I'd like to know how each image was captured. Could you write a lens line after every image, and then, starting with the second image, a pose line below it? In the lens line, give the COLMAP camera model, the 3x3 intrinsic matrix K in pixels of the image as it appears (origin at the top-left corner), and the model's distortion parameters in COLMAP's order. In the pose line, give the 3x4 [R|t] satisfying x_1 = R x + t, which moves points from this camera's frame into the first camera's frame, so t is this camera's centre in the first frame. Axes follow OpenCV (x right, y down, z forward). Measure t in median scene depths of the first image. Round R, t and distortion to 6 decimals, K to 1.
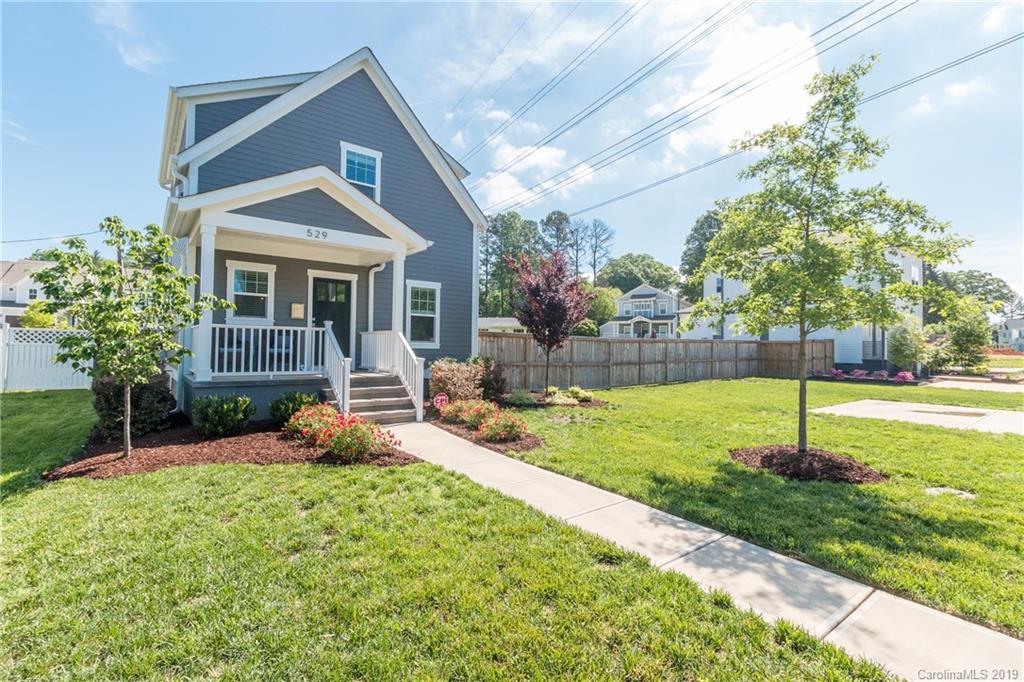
lens RADIAL K [[467.4, 0, 506.6], [0, 467.4, 334.3], [0, 0, 1]] dist [0.002830, -0.011554]
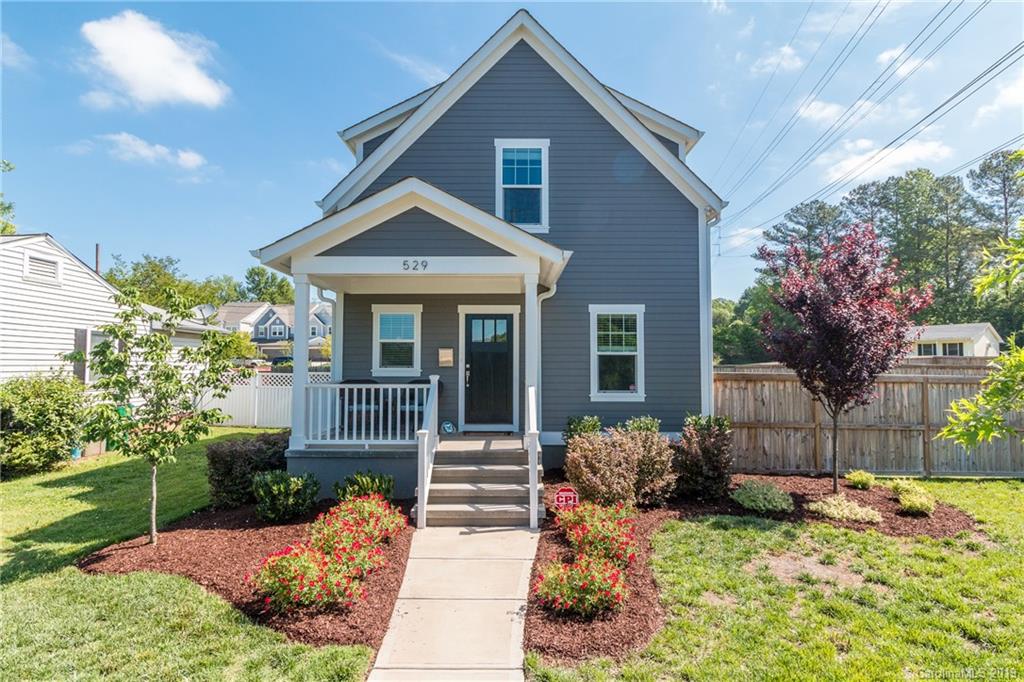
lens RADIAL K [[538.8, 0, 512.0], [0, 538.8, 341.0], [0, 0, 1]] dist [0.000913, 0.001201]
pose [[0.790703, -0.042222, -0.610743, 0.205385], [0.027528, 0.999062, -0.033428, -0.040146], [0.611581, 0.009619, 0.791123, 0.293215]]
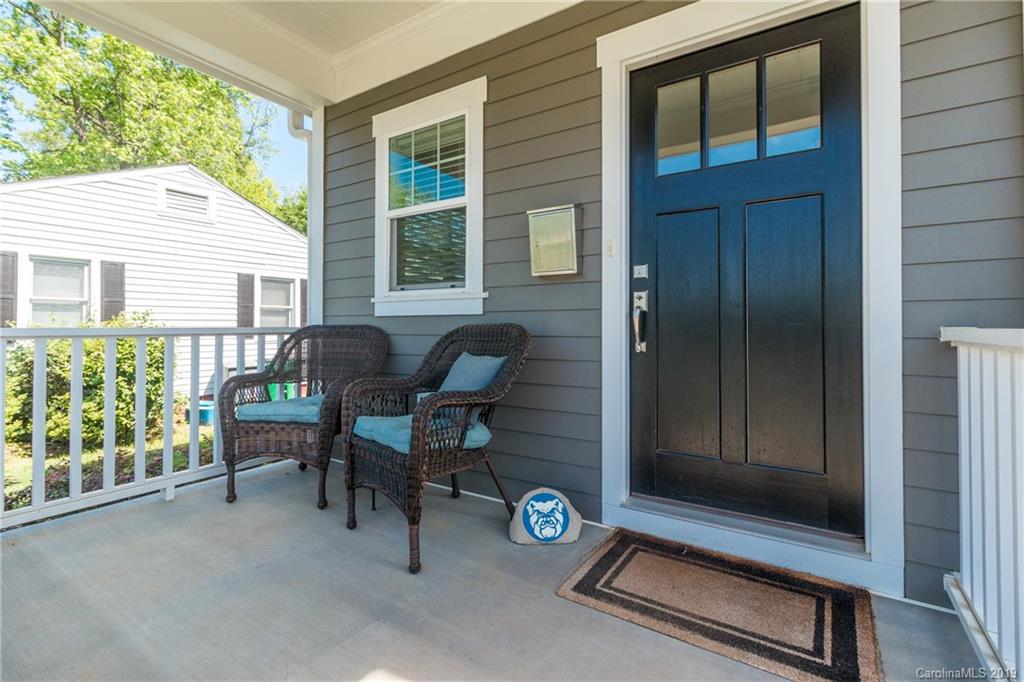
lens RADIAL K [[487.7, 0, 513.4], [0, 487.7, 313.4], [0, 0, 1]] dist [-0.001426, -0.000863]
pose [[0.367431, -0.038302, -0.929262, -0.220166], [0.031364, 0.999094, -0.028779, -0.008768], [0.929522, -0.018571, 0.368300, 0.819633]]
